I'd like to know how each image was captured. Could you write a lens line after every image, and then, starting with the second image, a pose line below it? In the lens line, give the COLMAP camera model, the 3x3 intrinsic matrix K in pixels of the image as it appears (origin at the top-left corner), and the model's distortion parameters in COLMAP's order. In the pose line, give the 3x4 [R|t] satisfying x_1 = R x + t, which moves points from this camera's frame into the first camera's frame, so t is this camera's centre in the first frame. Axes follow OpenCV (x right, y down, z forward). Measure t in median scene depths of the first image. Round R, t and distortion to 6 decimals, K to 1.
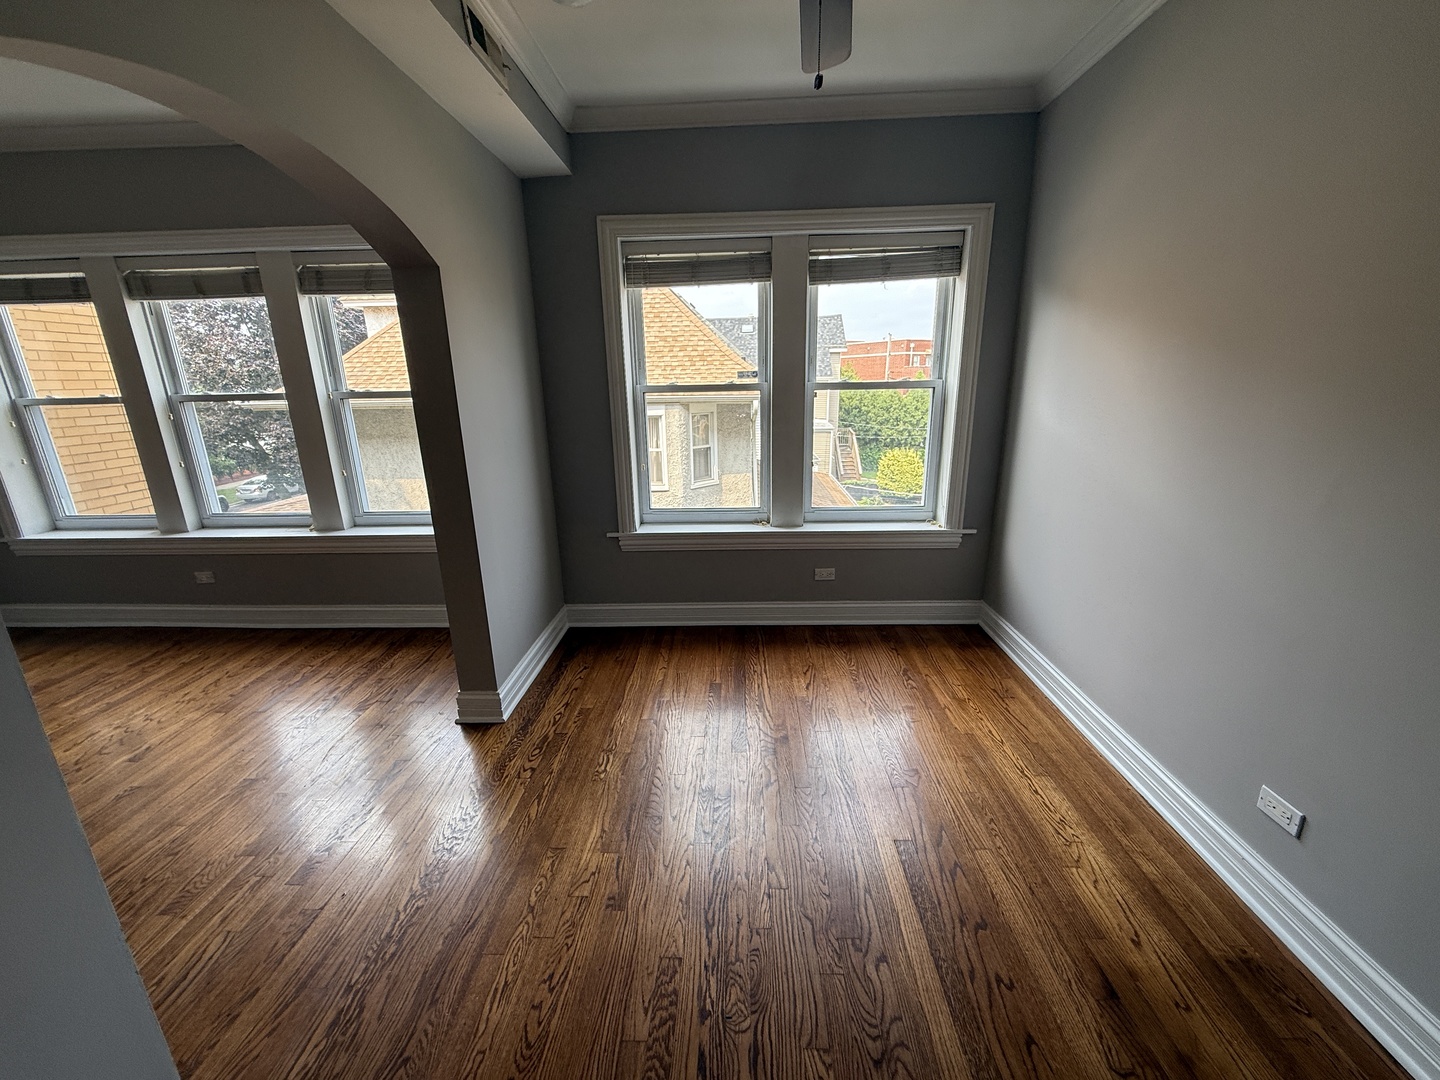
lens RADIAL K [[572.9, 0, 715.2], [0, 572.9, 537.9], [0, 0, 1]] dist [0.001035, -0.000031]
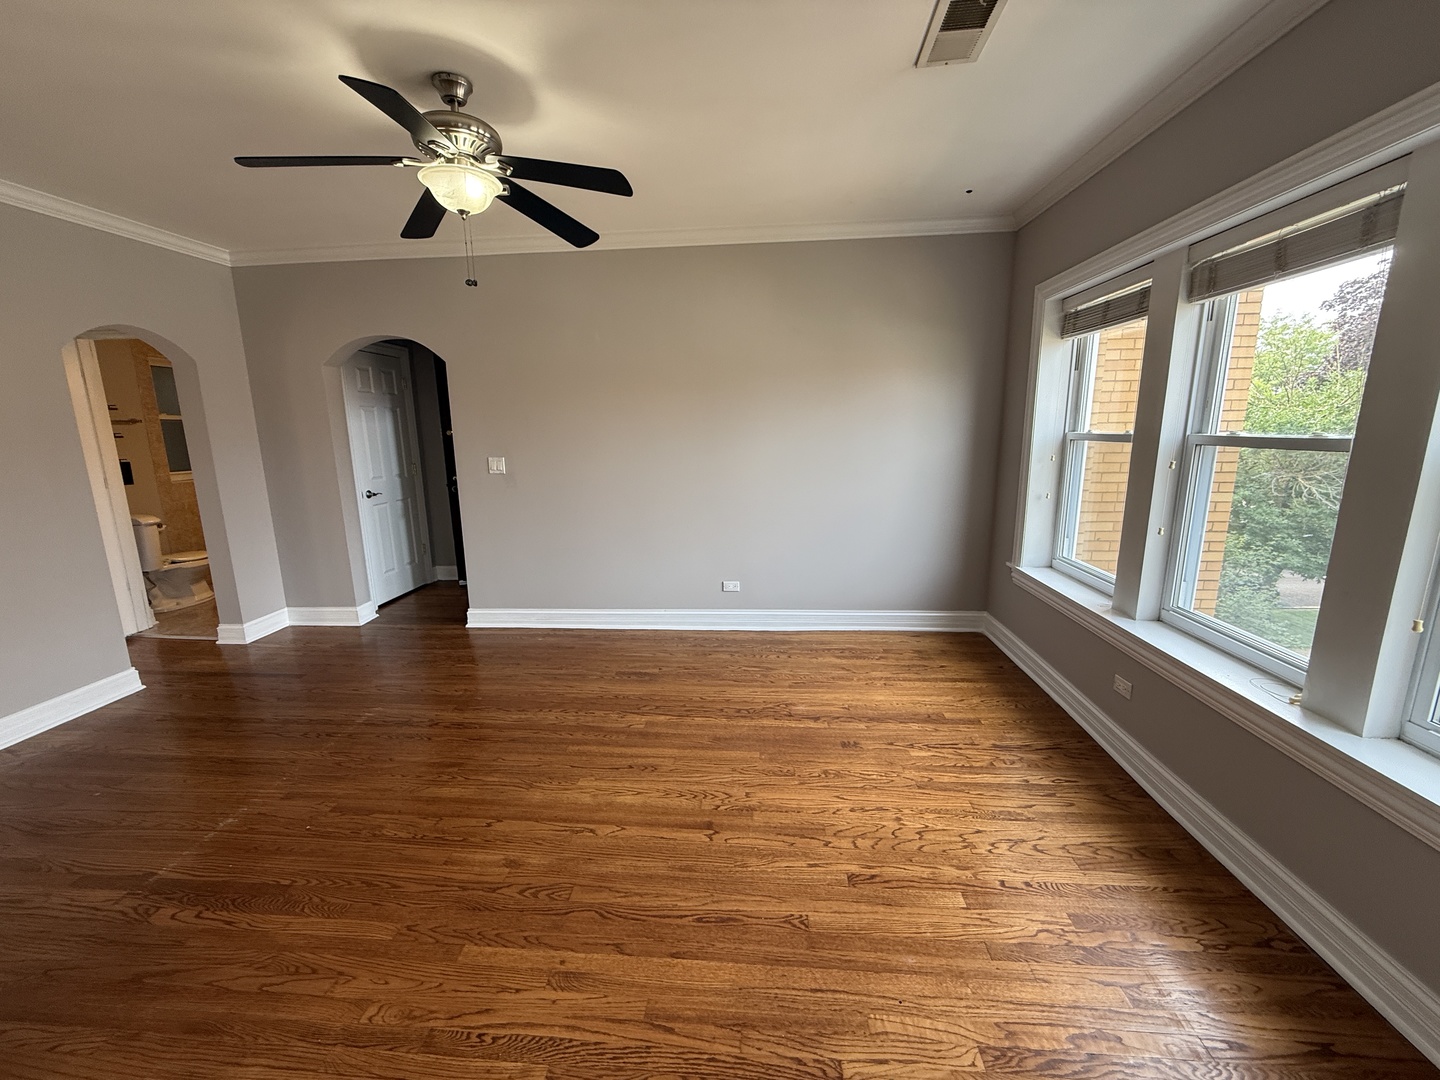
lens RADIAL K [[572.9, 0, 717.8], [0, 572.9, 537.6], [0, 0, 1]] dist [0.001035, -0.000031]
pose [[-0.041410, 0.213190, -0.976133, -0.233033], [-0.254797, 0.942416, 0.216635, -0.146195], [0.966107, 0.257687, 0.015294, 0.501360]]
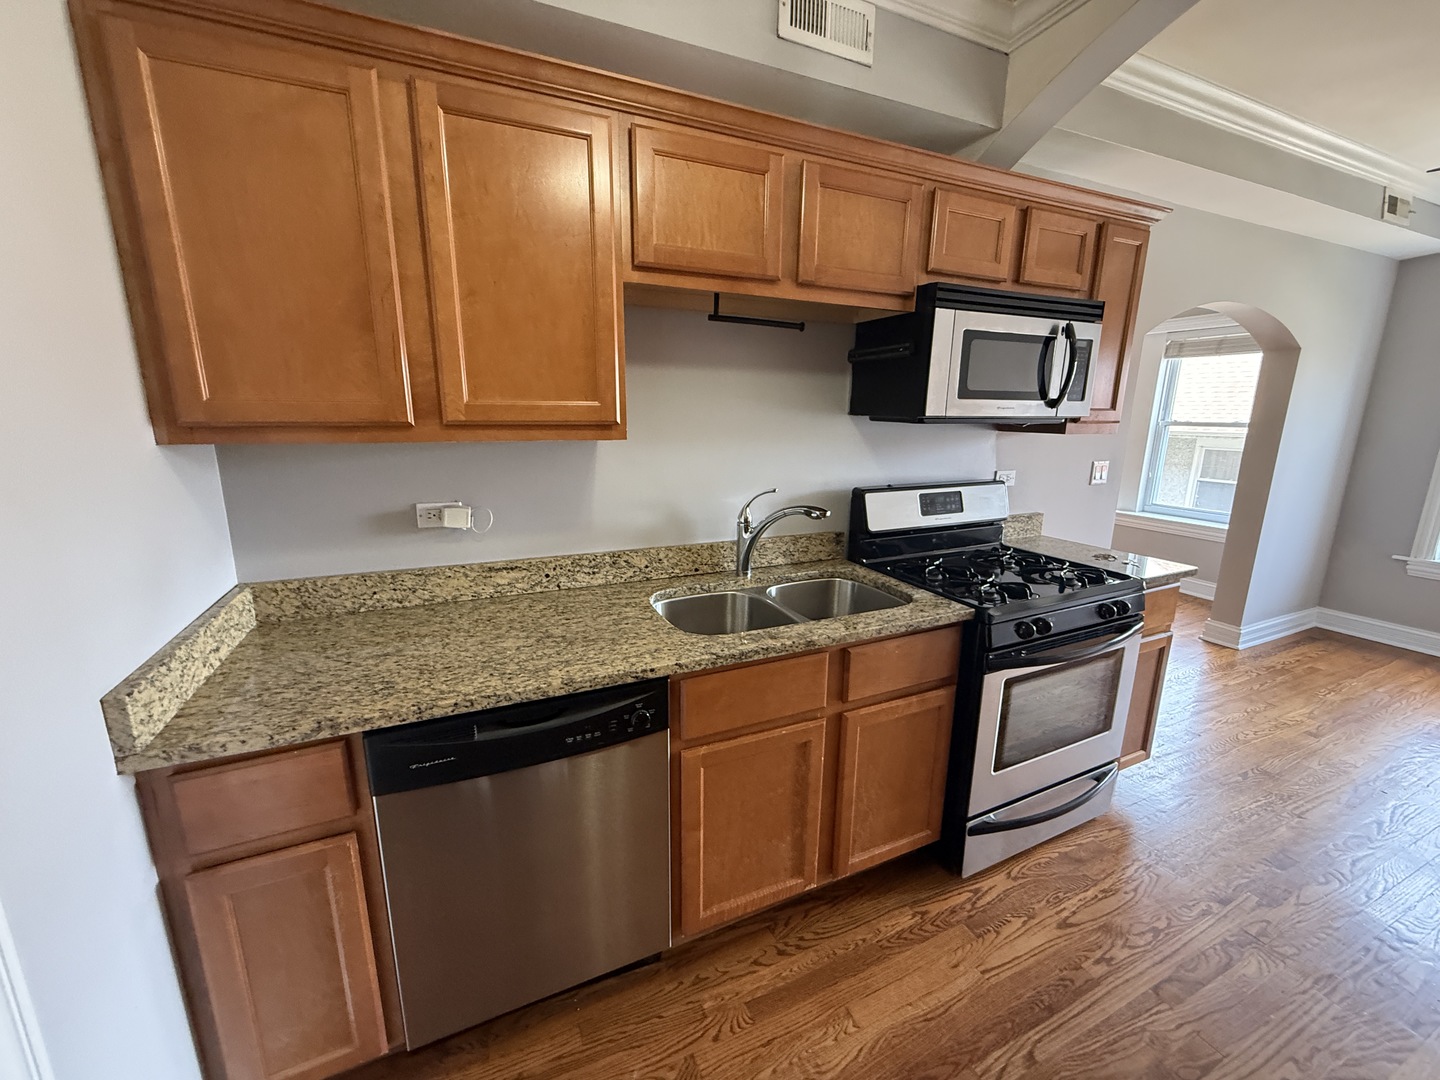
lens RADIAL K [[572.9, 0, 718.6], [0, 572.9, 539.0], [0, 0, 1]] dist [0.001035, -0.000031]
pose [[0.449221, 0.218521, -0.866285, 0.191784], [-0.254891, 0.960675, 0.110155, 0.182715], [0.856289, 0.171324, 0.487254, -0.710787]]
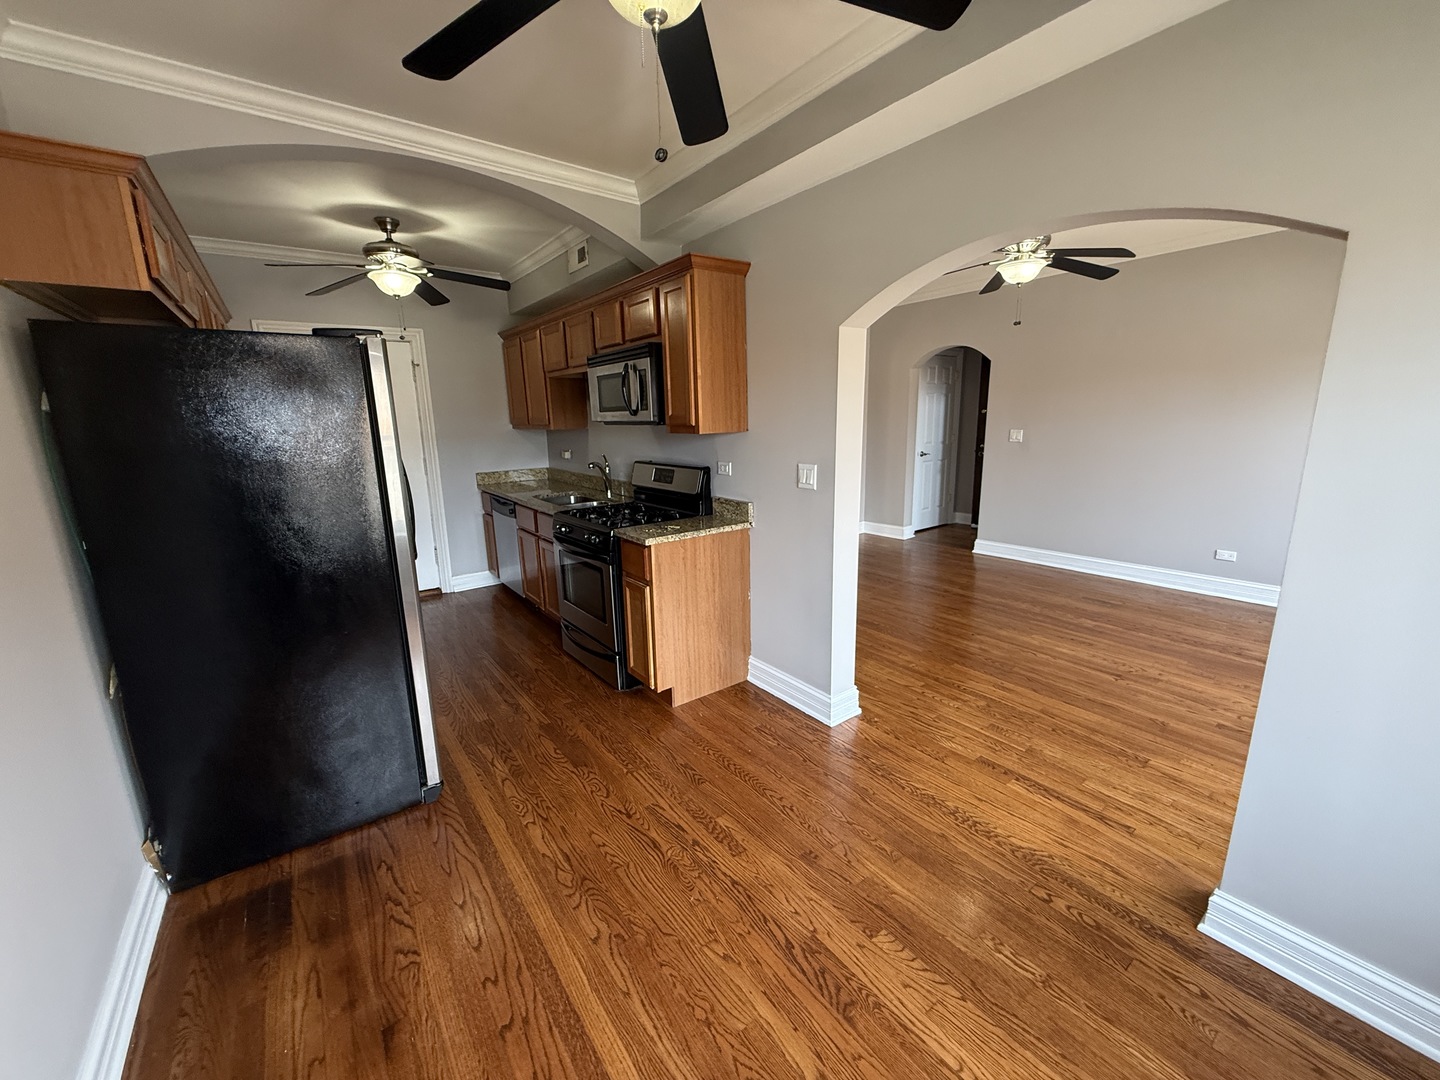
lens RADIAL K [[572.9, 0, 719.1], [0, 572.9, 536.0], [0, 0, 1]] dist [0.001035, -0.000031]
pose [[-0.775349, 0.170085, -0.608198, 0.305275], [-0.131135, 0.898700, 0.418500, -0.229322], [0.617768, 0.404239, -0.674502, 0.739580]]
